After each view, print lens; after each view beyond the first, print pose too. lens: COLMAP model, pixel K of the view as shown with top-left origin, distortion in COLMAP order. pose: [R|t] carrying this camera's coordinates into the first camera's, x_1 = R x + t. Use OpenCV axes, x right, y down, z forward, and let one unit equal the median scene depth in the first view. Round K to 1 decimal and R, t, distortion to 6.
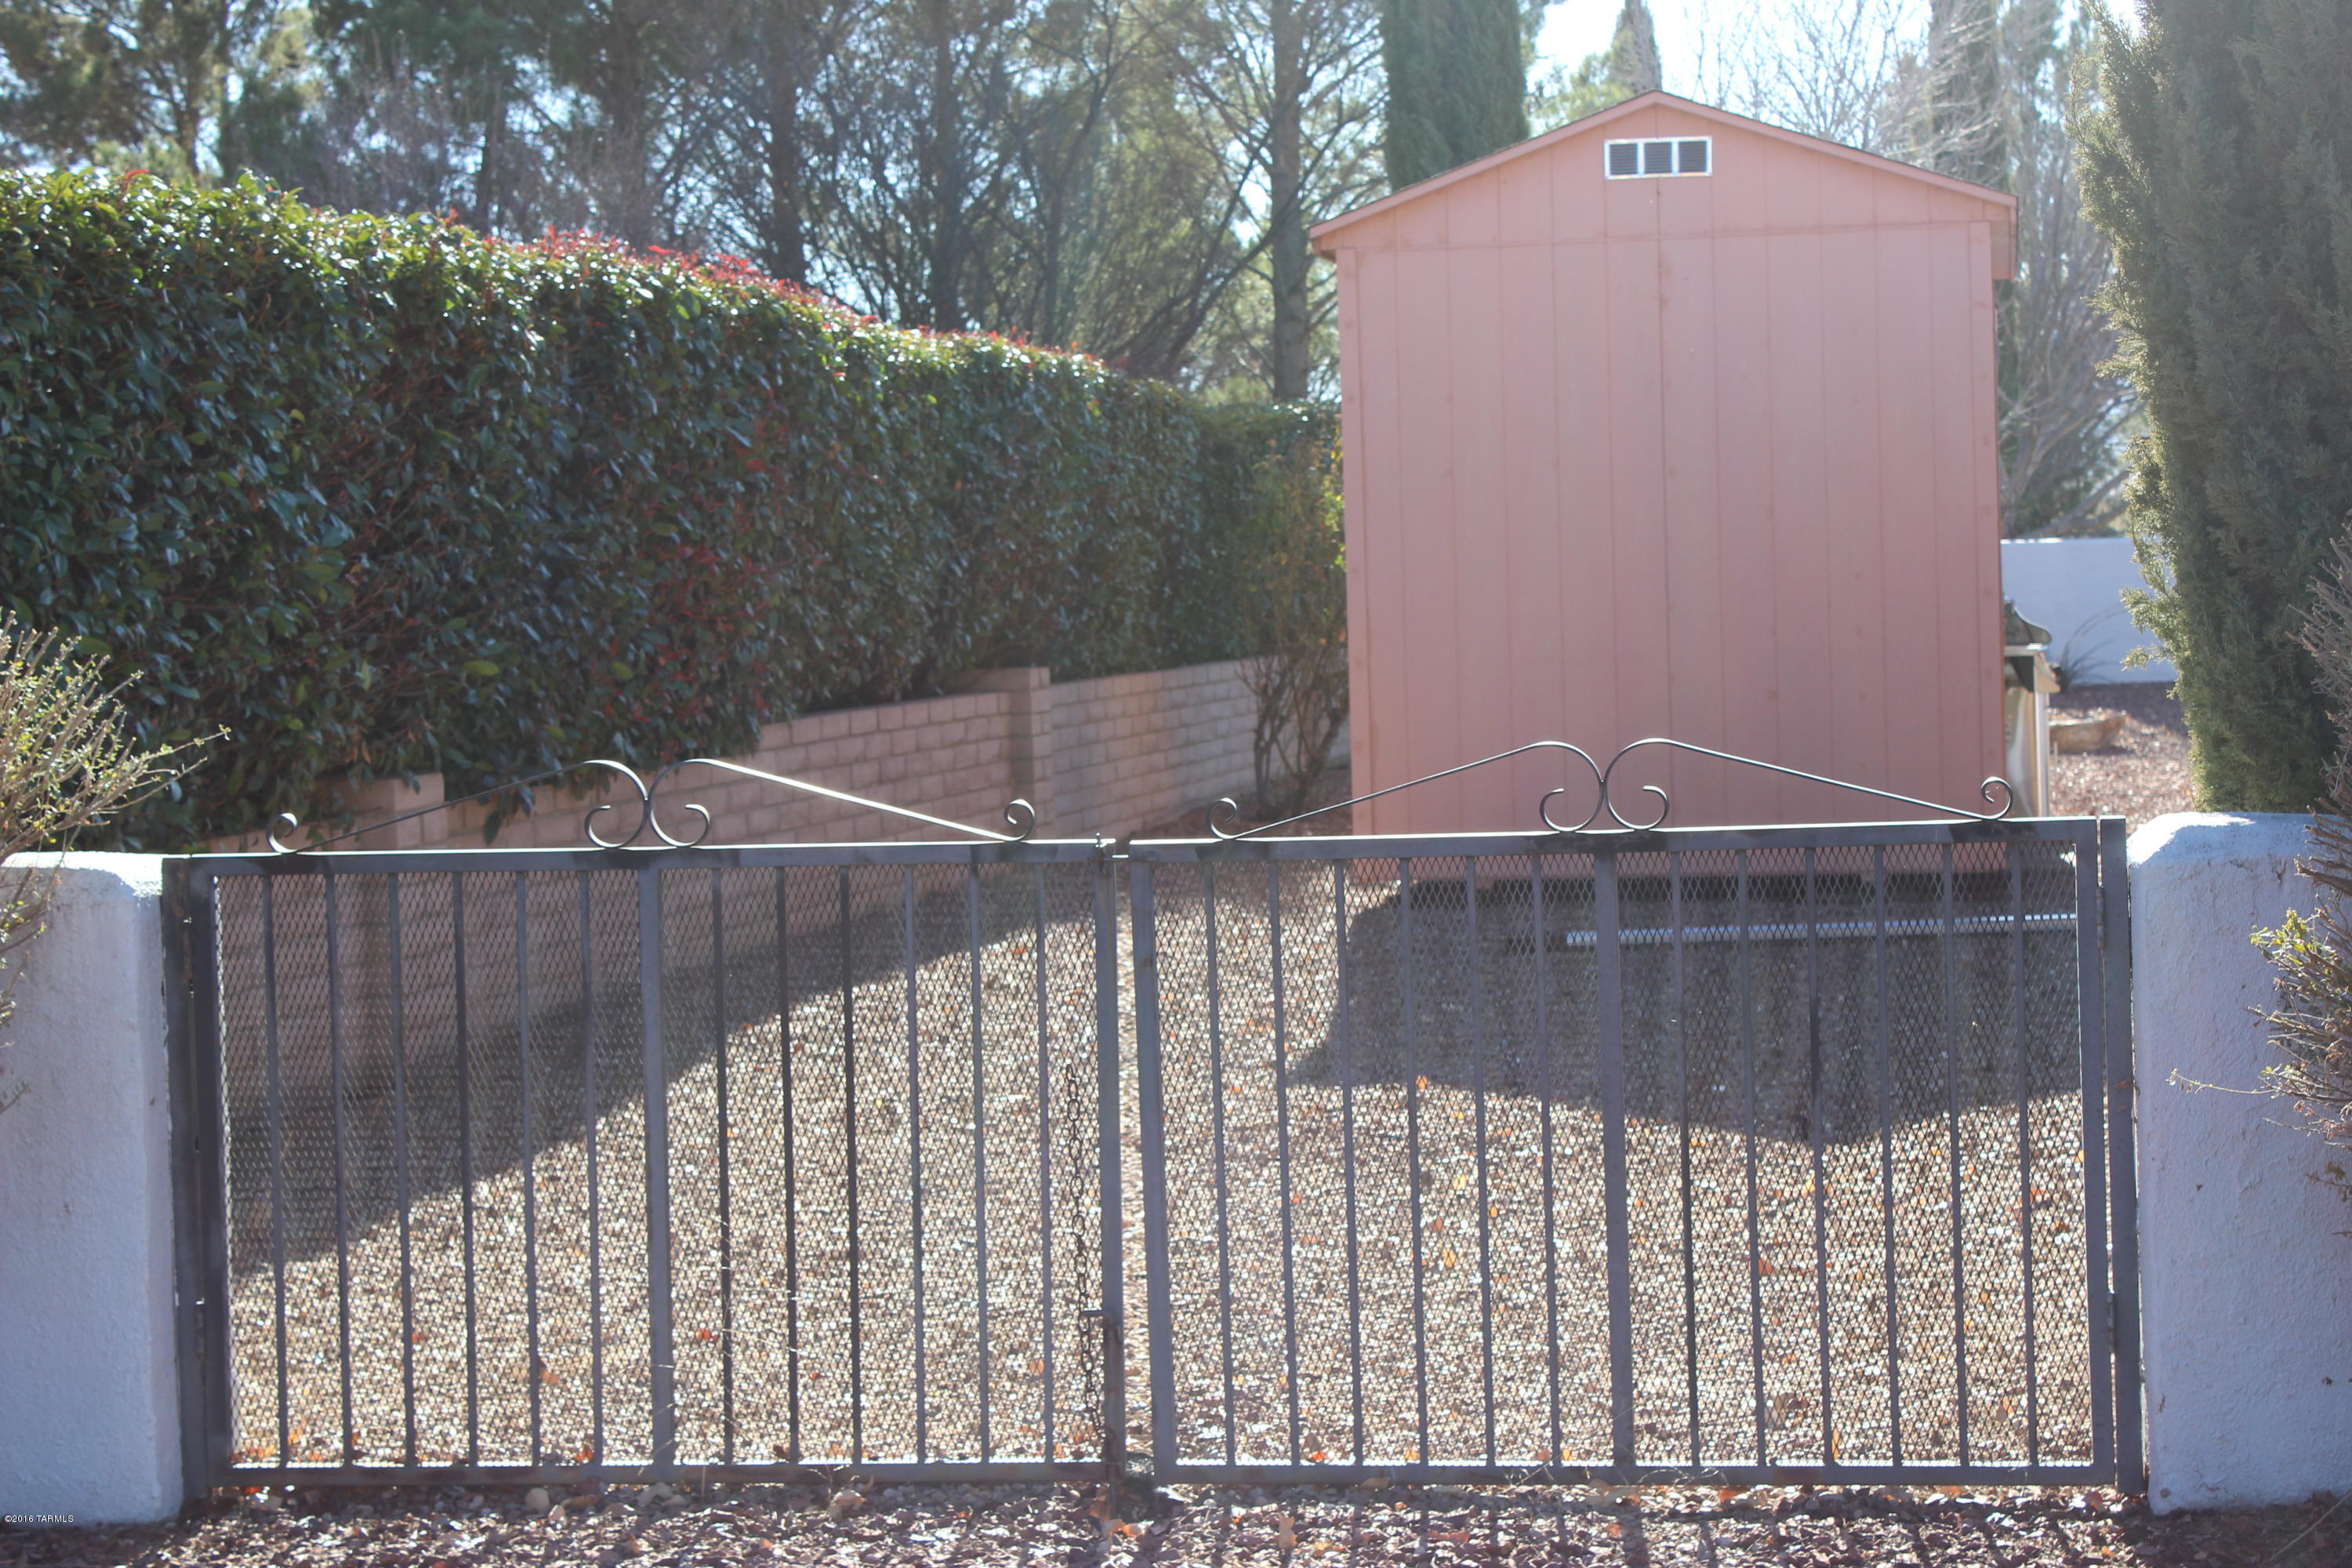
lens RADIAL K [[4665.9, 0, 1175.5], [0, 4665.9, 782.9], [0, 0, 1]] dist [0.026673, 0.000000]
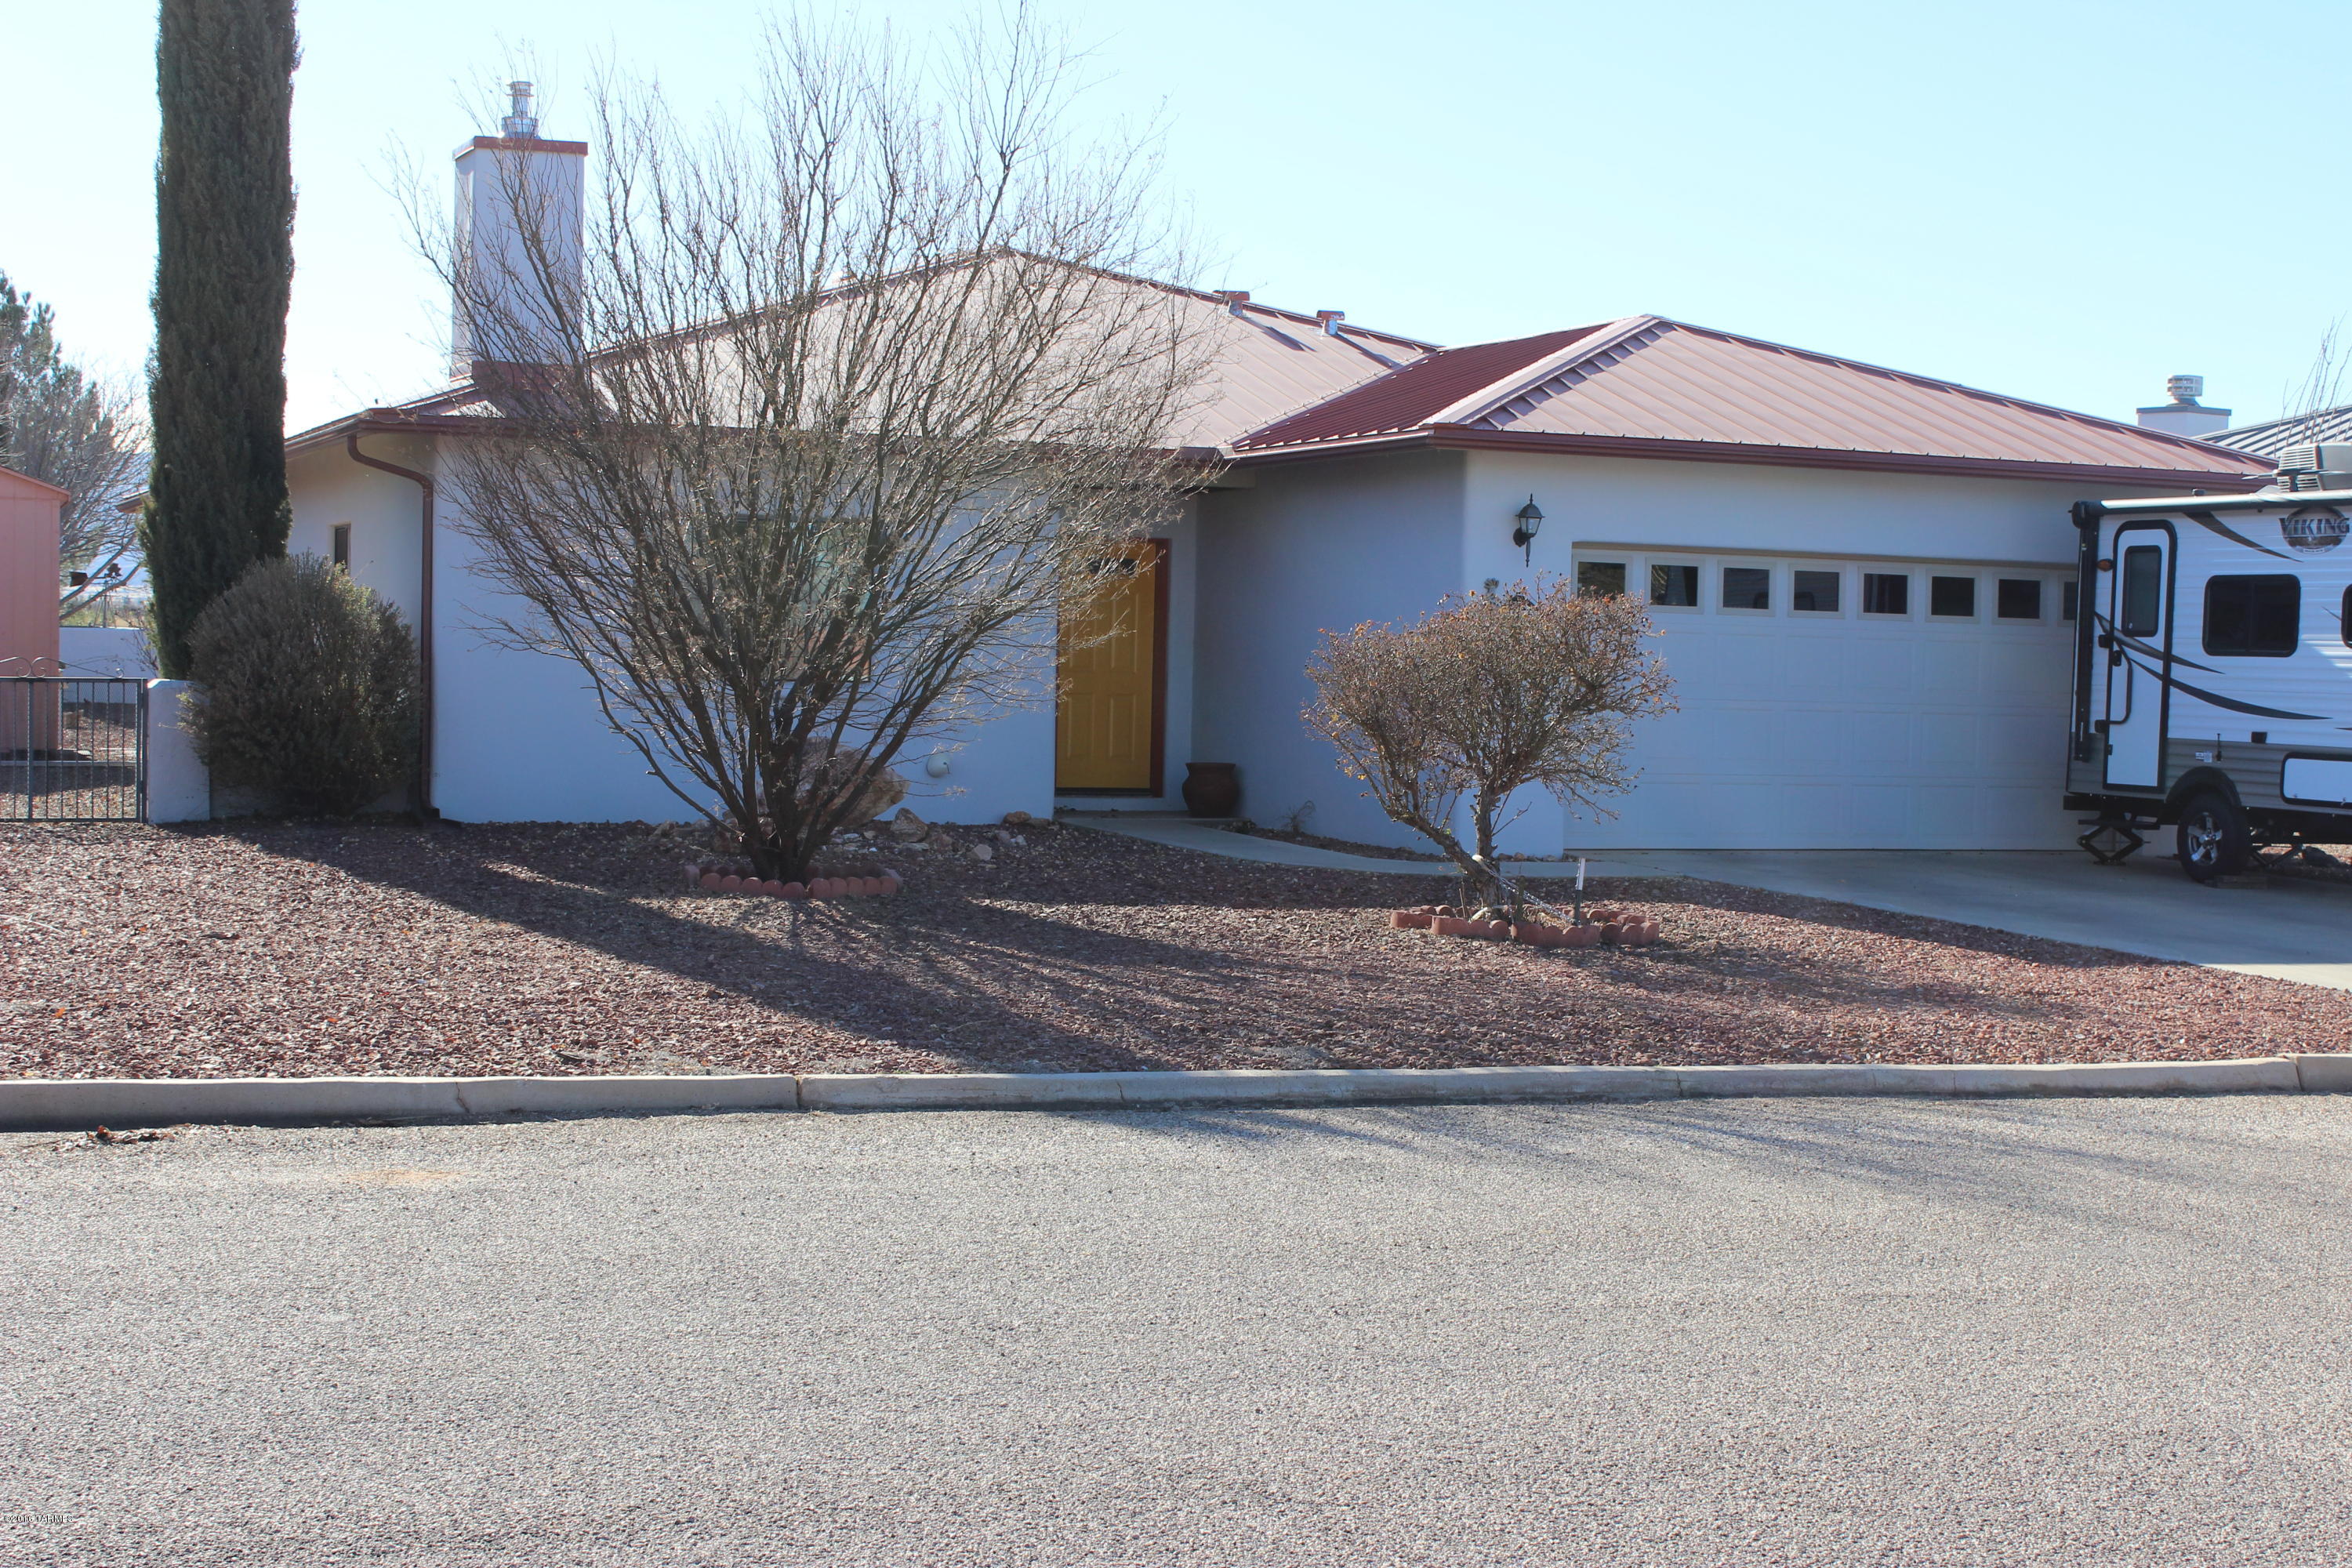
lens RADIAL K [[3551.9, 0, 1174.1], [0, 3551.9, 786.8], [0, 0, 1]] dist [-0.006472, 0.000000]
pose [[0.868348, 0.027823, 0.495174, -0.647432], [-0.021457, 0.999598, -0.018540, 0.156642], [-0.495491, 0.005474, 0.868596, -2.543124]]
